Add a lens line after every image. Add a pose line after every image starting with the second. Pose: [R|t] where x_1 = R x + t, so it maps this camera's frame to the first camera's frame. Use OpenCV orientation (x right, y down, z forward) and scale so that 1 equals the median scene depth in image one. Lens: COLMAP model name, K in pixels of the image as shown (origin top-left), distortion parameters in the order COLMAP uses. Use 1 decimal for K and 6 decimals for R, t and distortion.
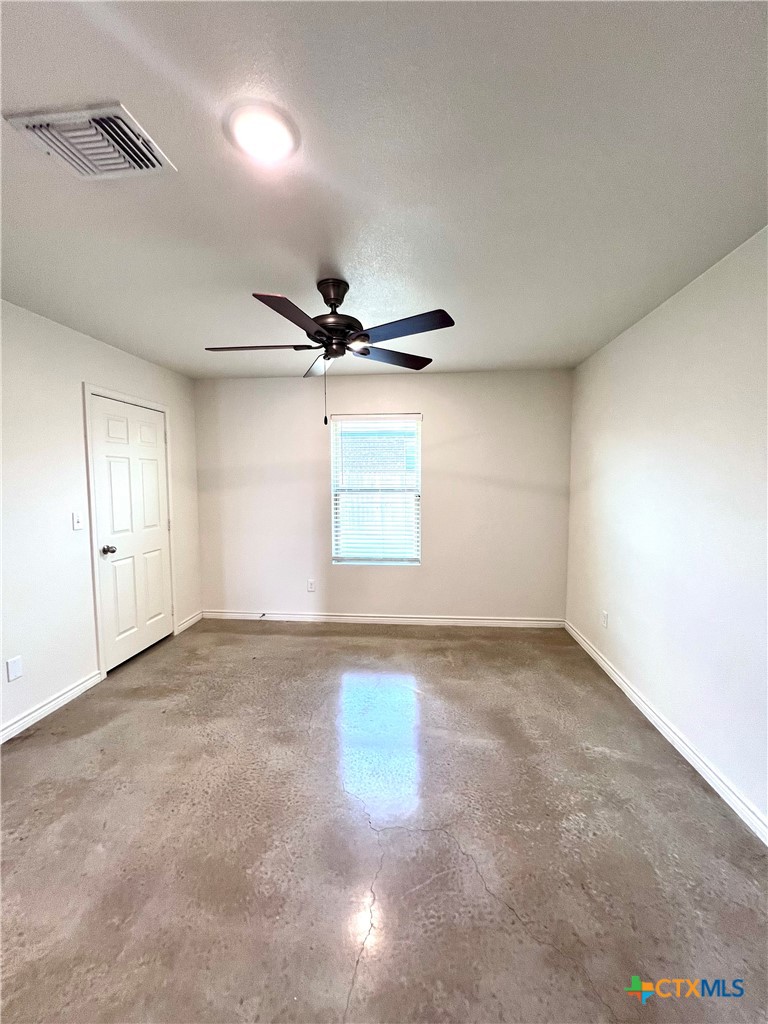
lens RADIAL K [[411.1, 0, 383.5], [0, 411.1, 510.0], [0, 0, 1]] dist [-0.003426, 0.000900]
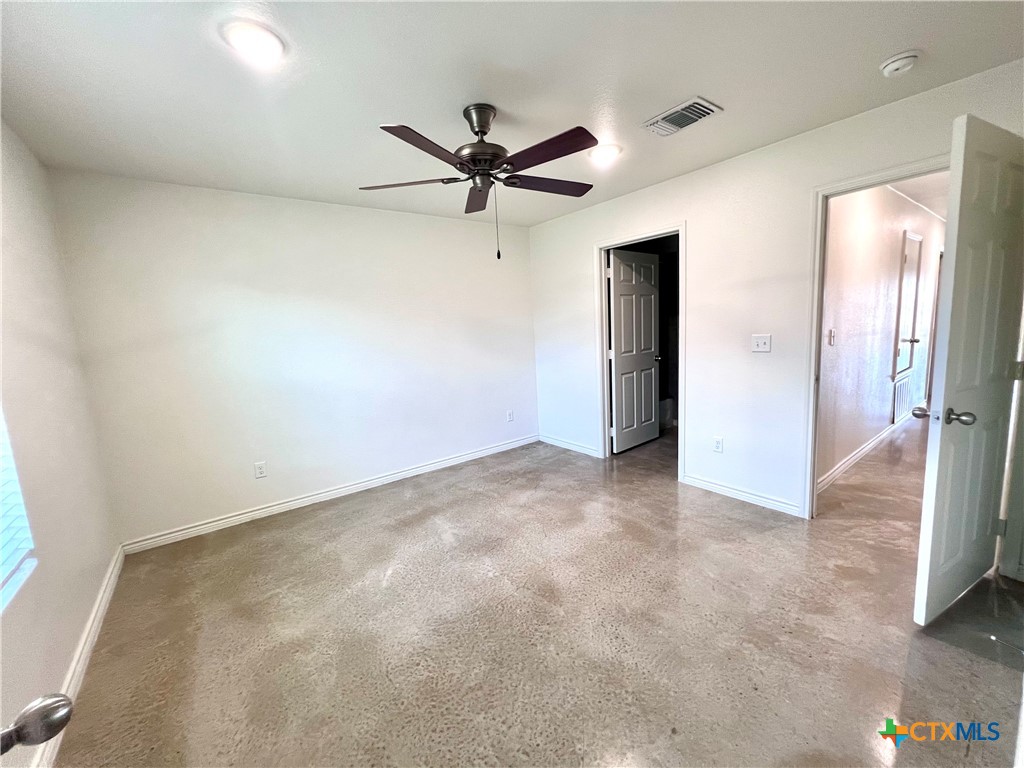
lens RADIAL K [[411.1, 0, 513.4], [0, 411.1, 381.7], [0, 0, 1]] dist [-0.003426, 0.000900]
pose [[-0.681308, -0.058598, 0.729648, -0.814967], [0.111267, 0.976918, 0.182351, -0.086492], [-0.723491, 0.205422, -0.659062, 1.521064]]
